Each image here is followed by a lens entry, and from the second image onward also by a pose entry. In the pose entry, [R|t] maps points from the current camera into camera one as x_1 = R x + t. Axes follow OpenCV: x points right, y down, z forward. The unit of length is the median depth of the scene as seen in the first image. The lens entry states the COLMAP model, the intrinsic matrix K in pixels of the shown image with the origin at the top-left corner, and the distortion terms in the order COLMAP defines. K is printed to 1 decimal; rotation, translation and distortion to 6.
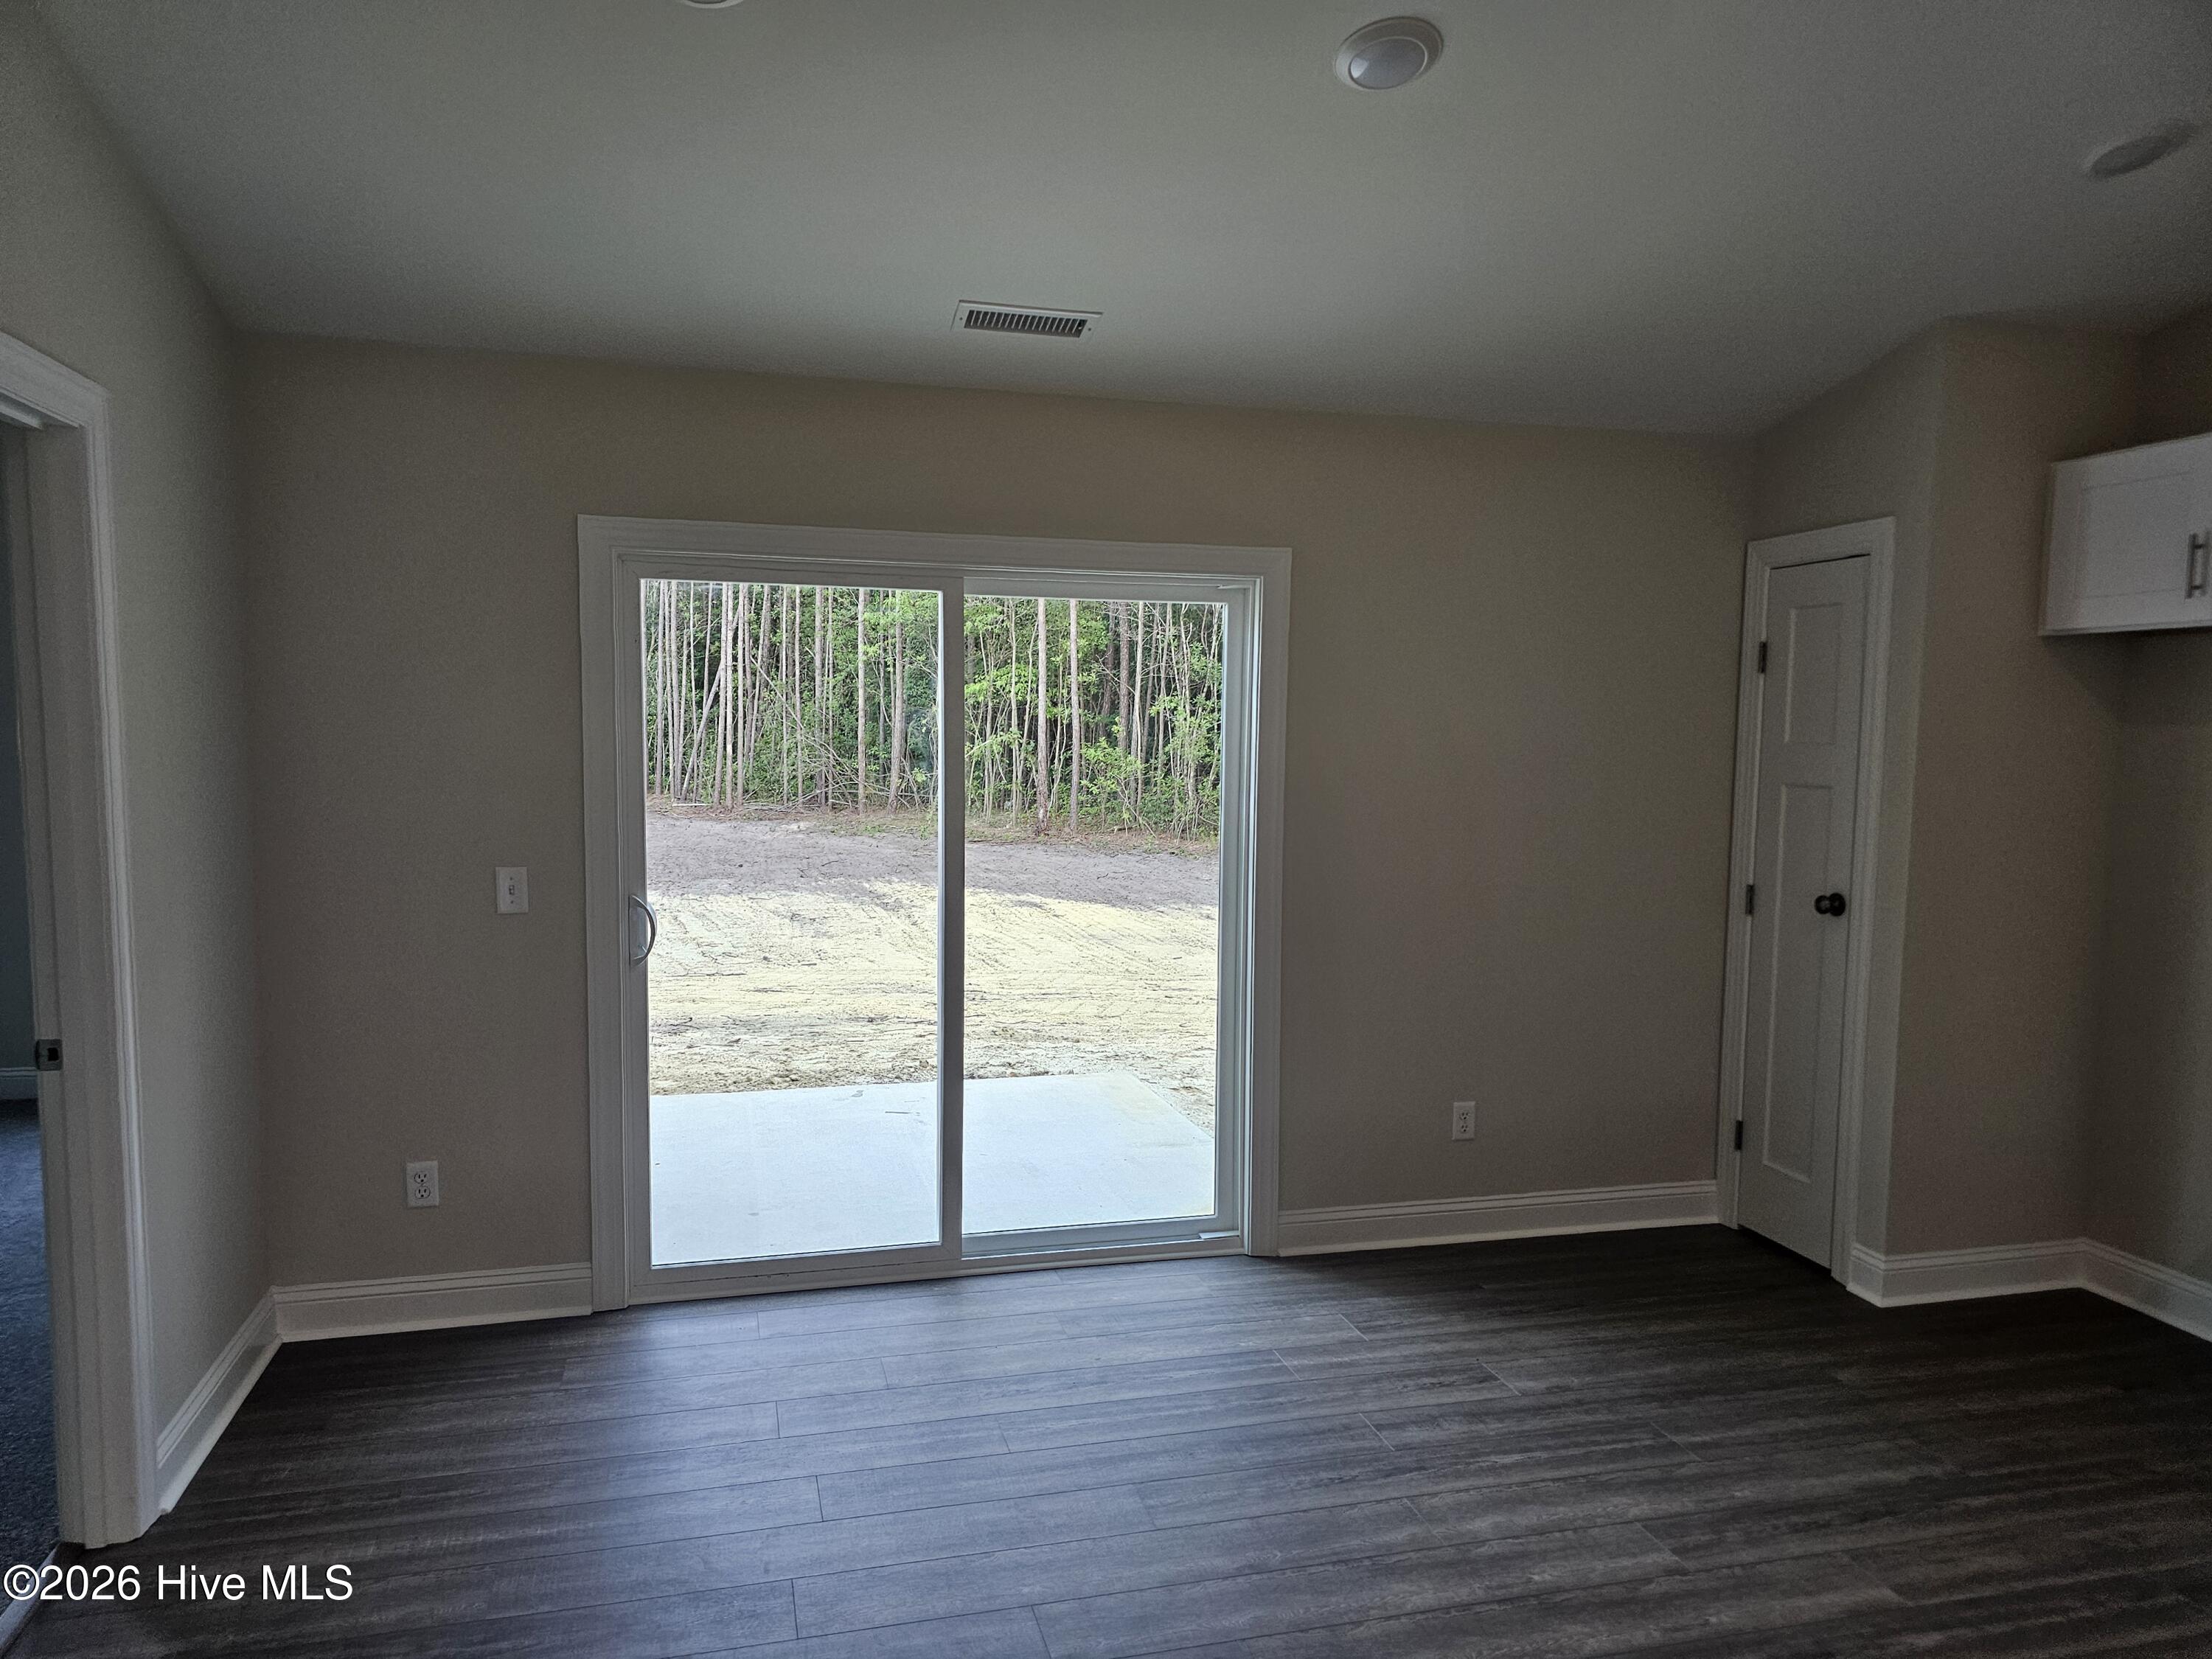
lens RADIAL K [[1466.6, 0, 1145.3], [0, 1466.6, 859.0], [0, 0, 1]] dist [0.062078, -0.064315]
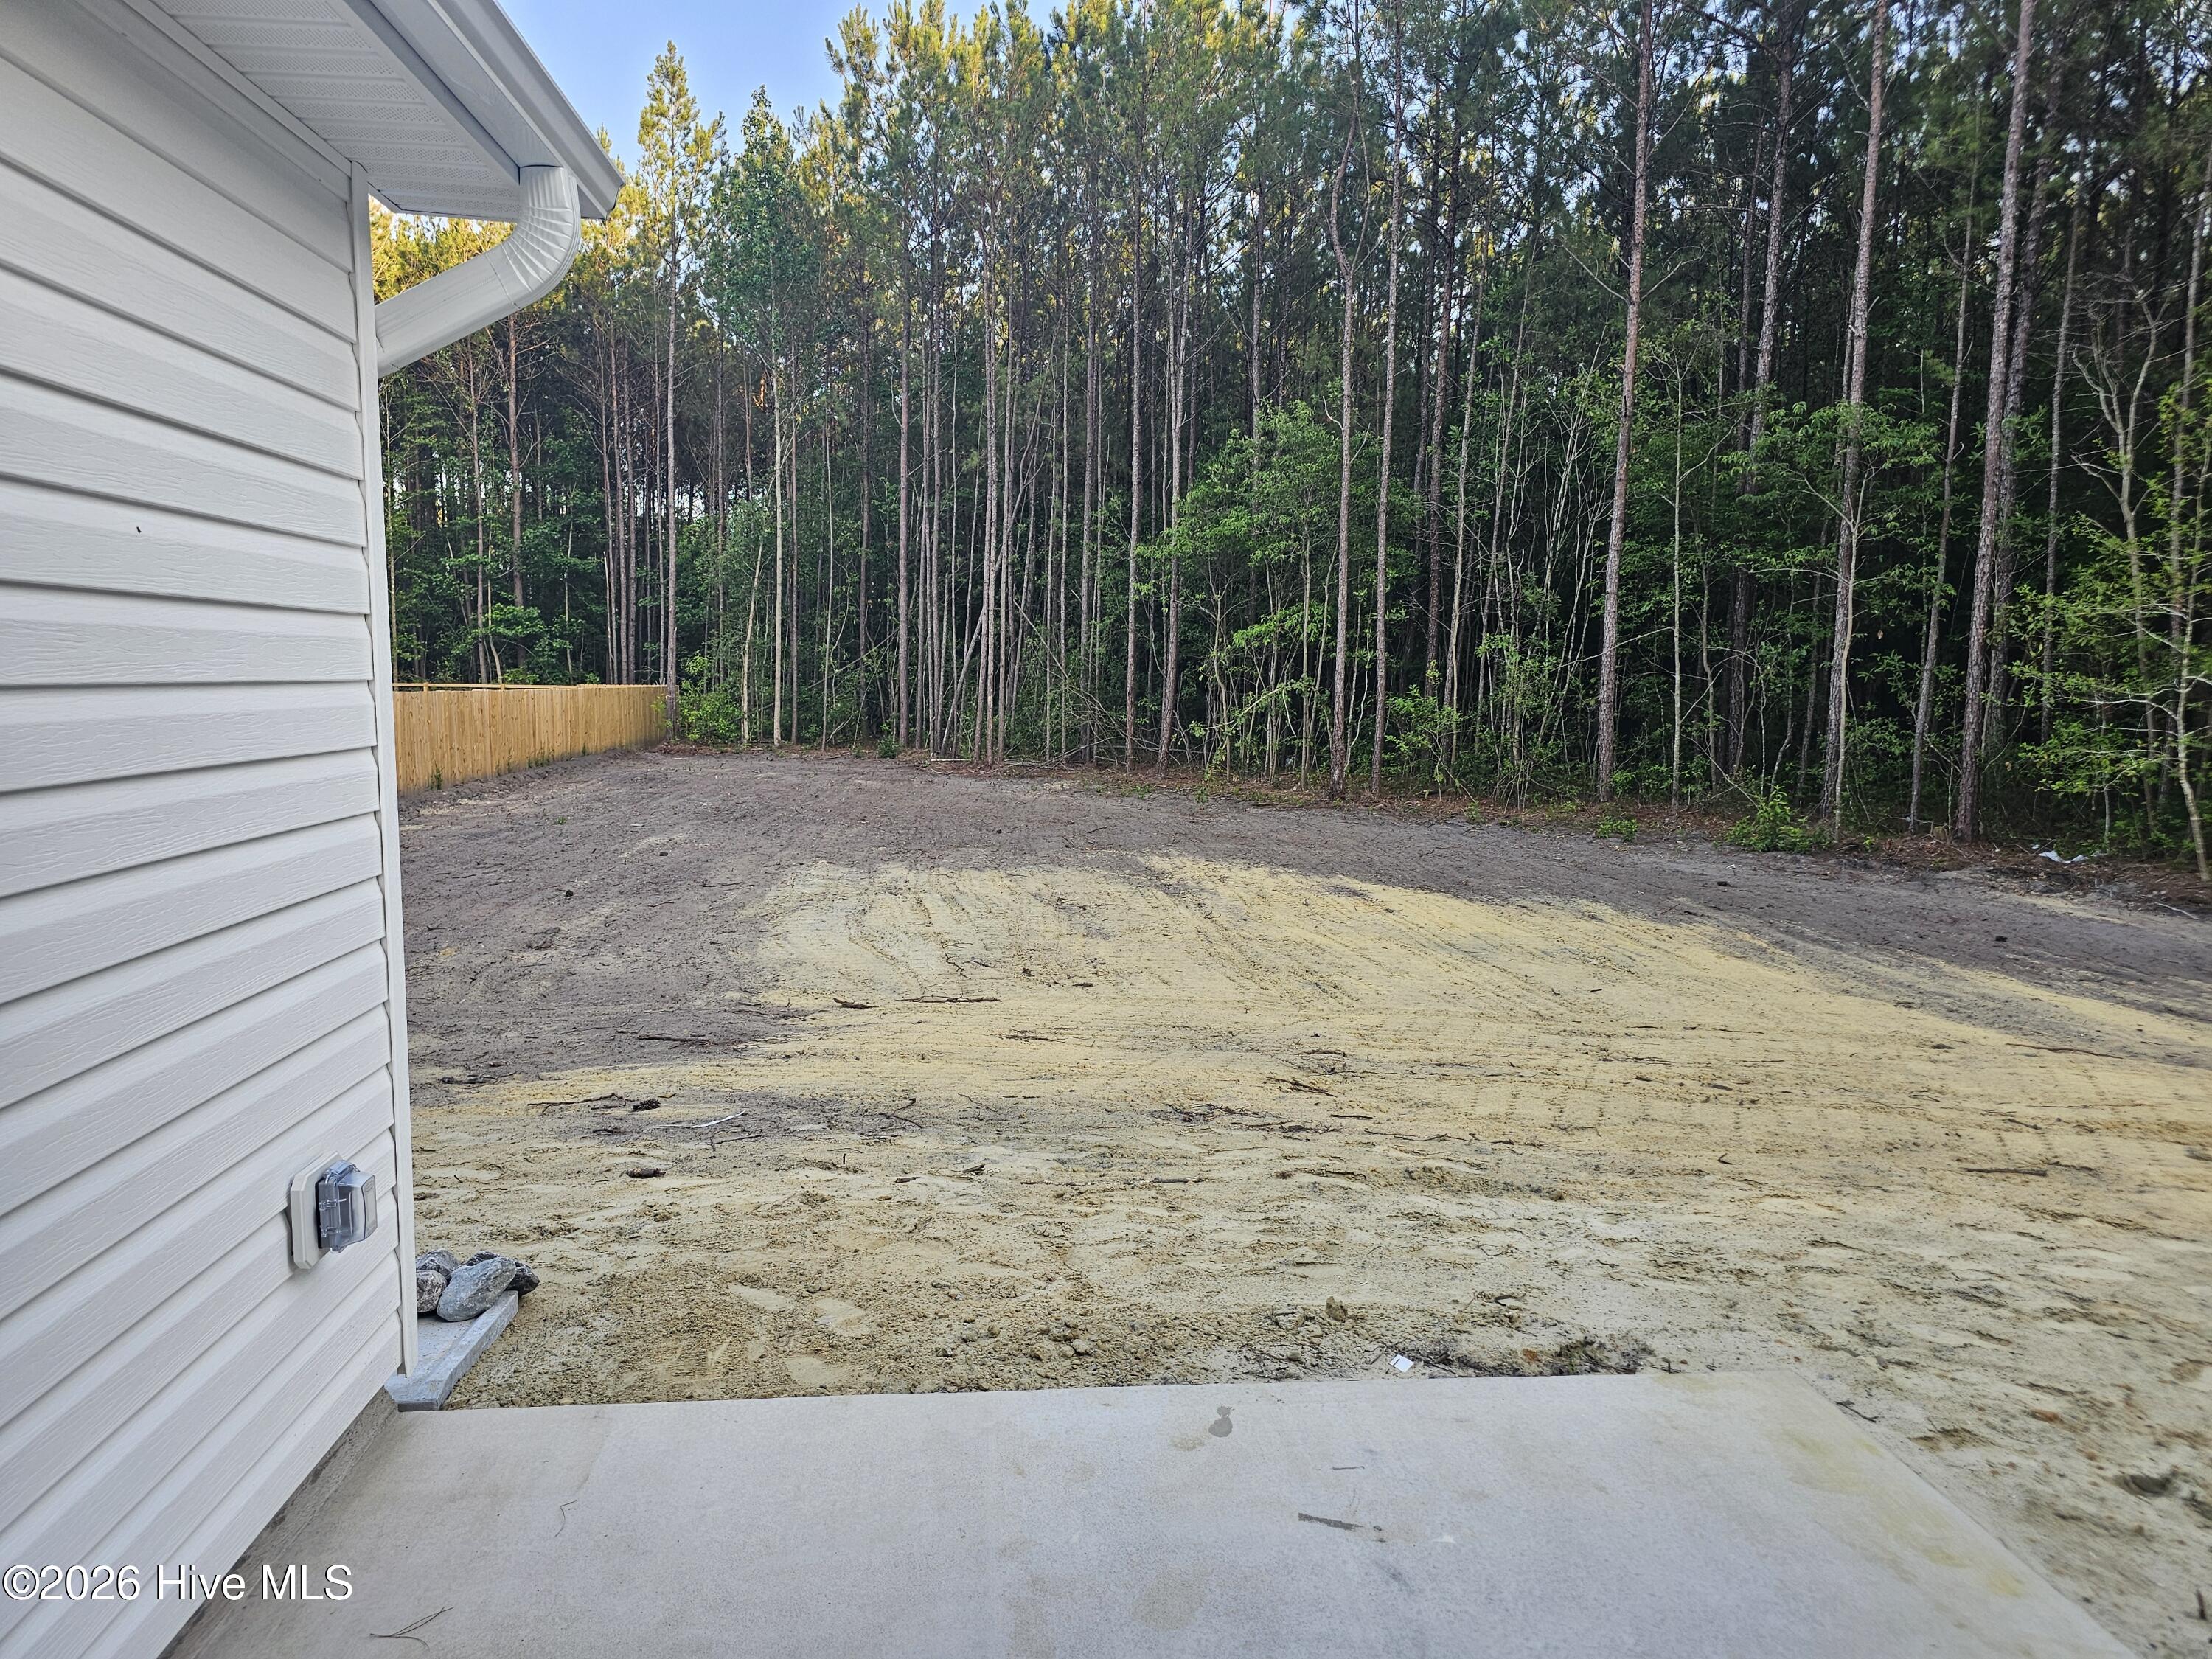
lens RADIAL K [[1483.9, 0, 1125.9], [0, 1483.9, 825.1], [0, 0, 1]] dist [0.054503, -0.030150]
pose [[0.982878, 0.015738, -0.183583, -0.030192], [-0.014517, 0.999863, 0.007992, -0.005885], [0.183683, -0.005190, 0.982972, 0.115038]]
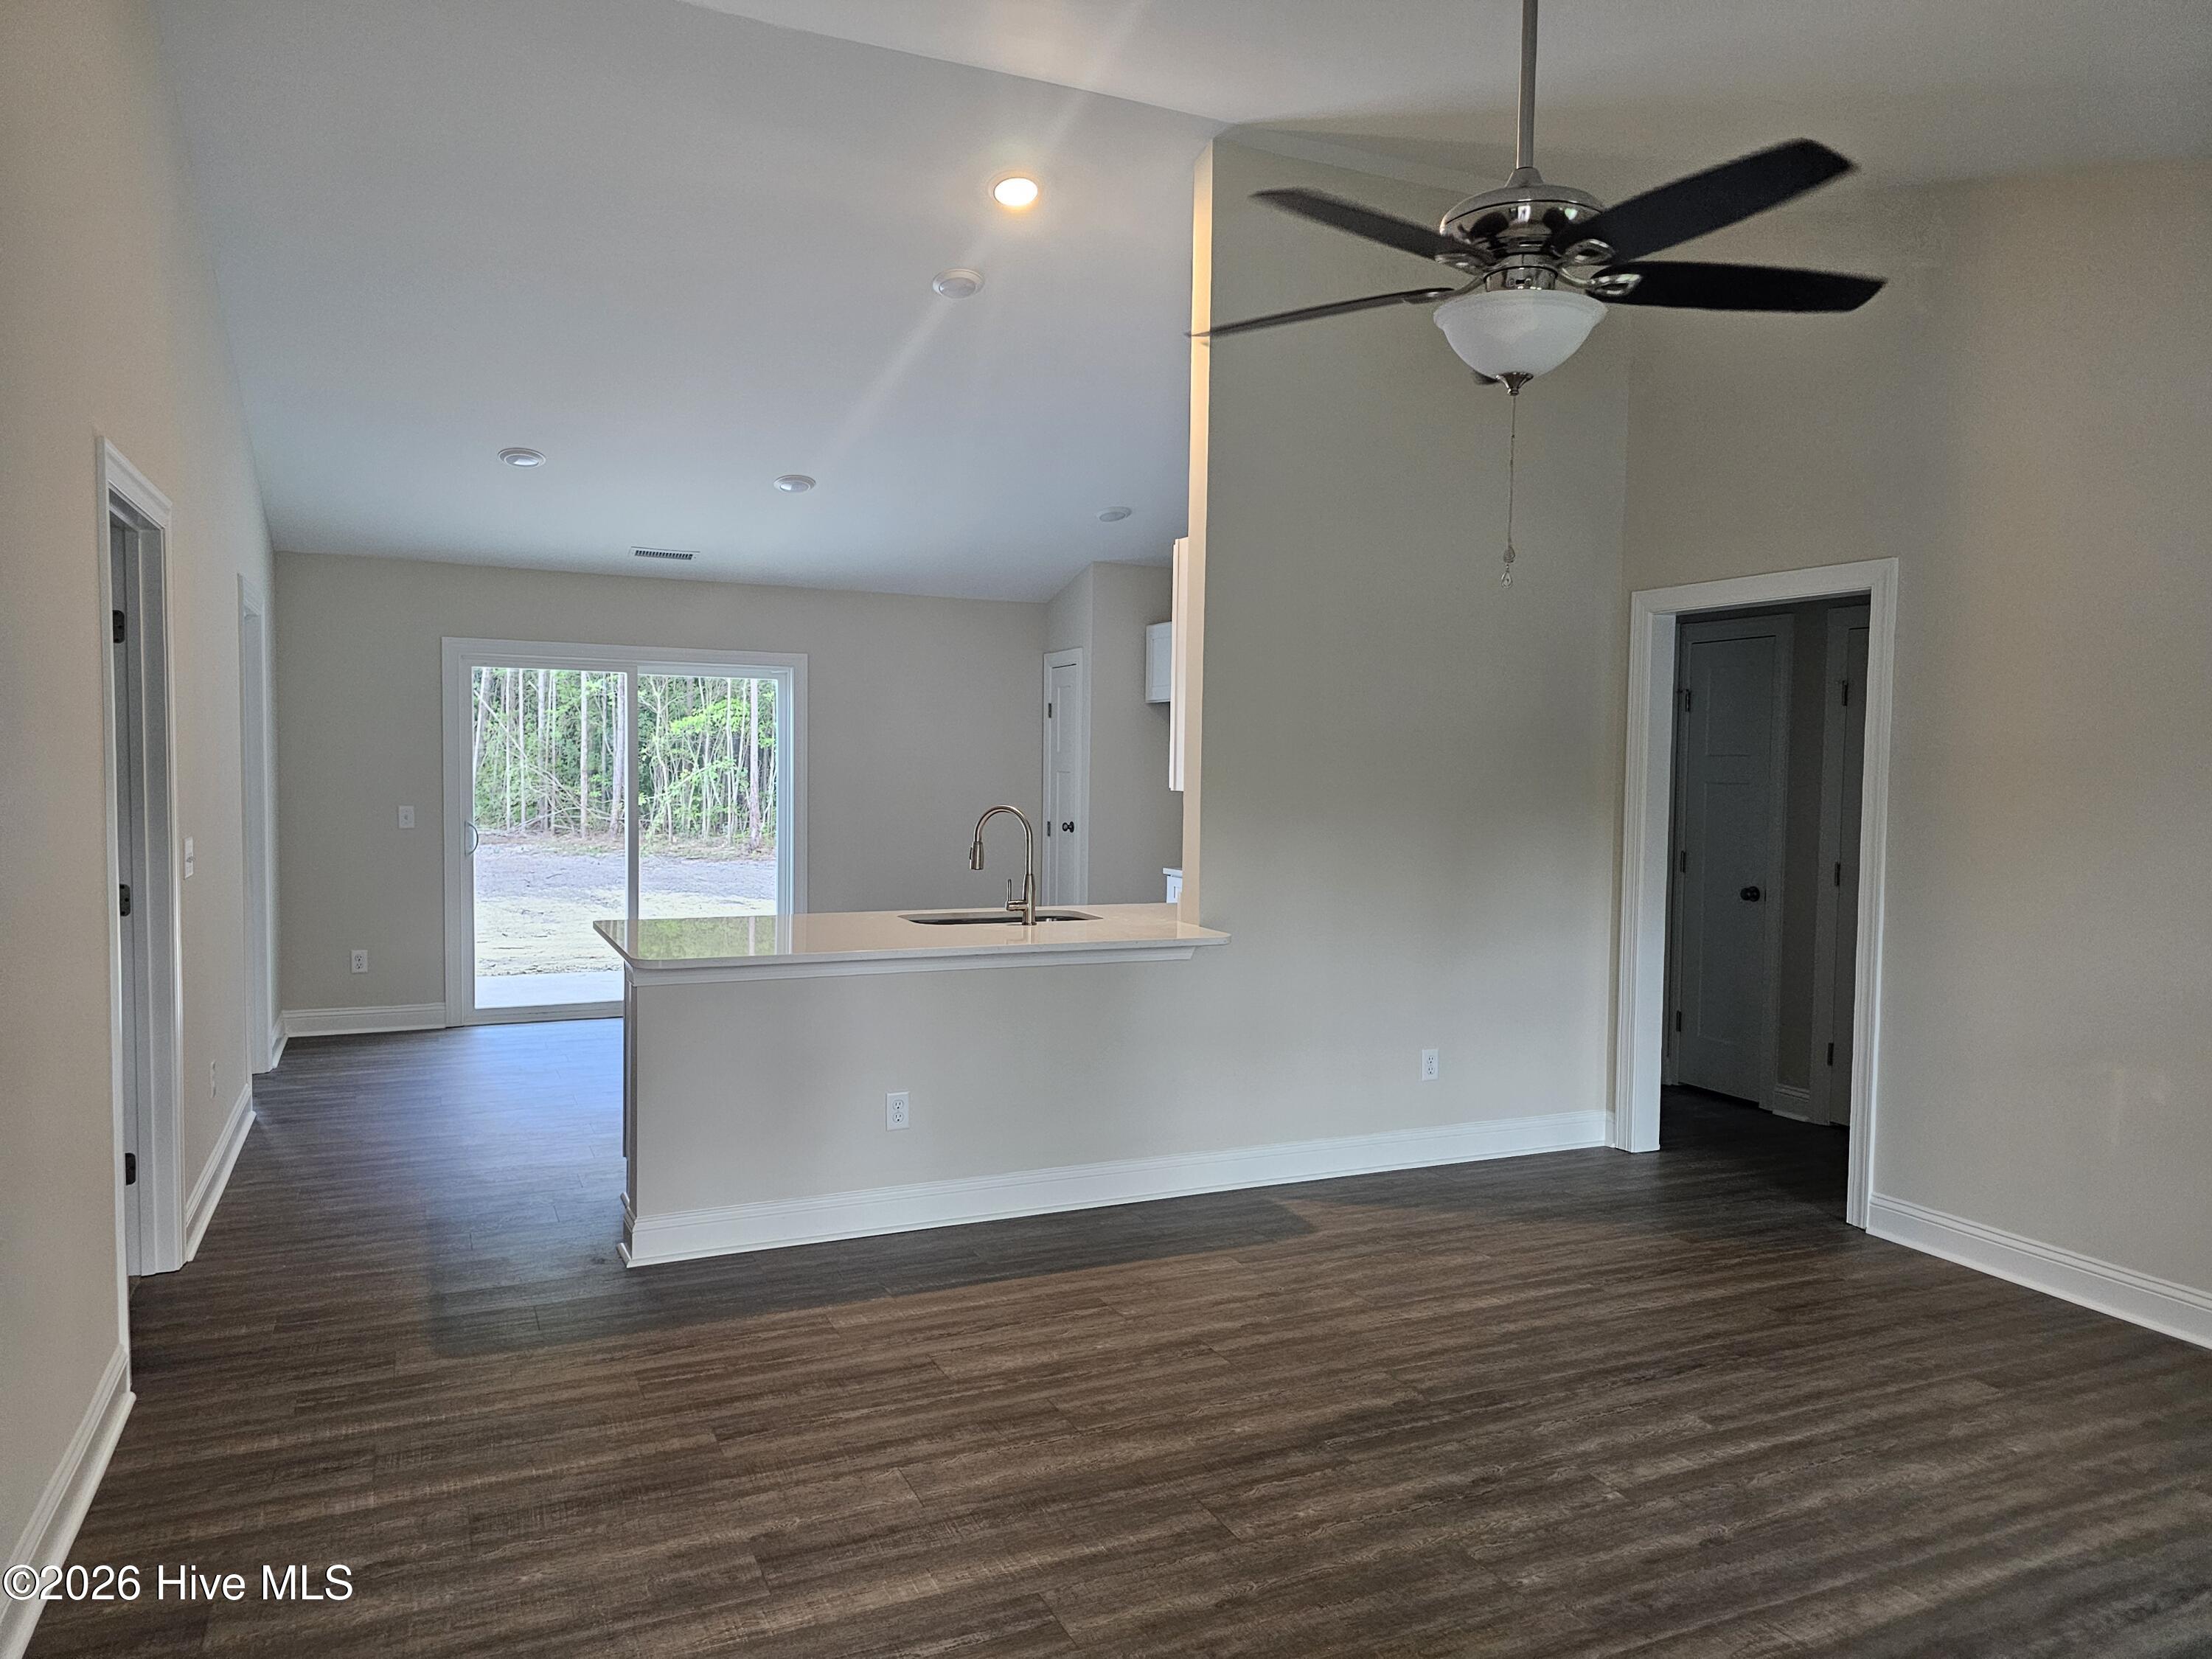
lens RADIAL K [[1483.9, 0, 1125.9], [0, 1483.9, 825.1], [0, 0, 1]] dist [0.054503, -0.030150]
pose [[0.987549, -0.005586, 0.157210, 0.028368], [0.012953, 0.998863, -0.045876, 0.017174], [-0.156775, 0.047342, 0.986499, -0.149106]]
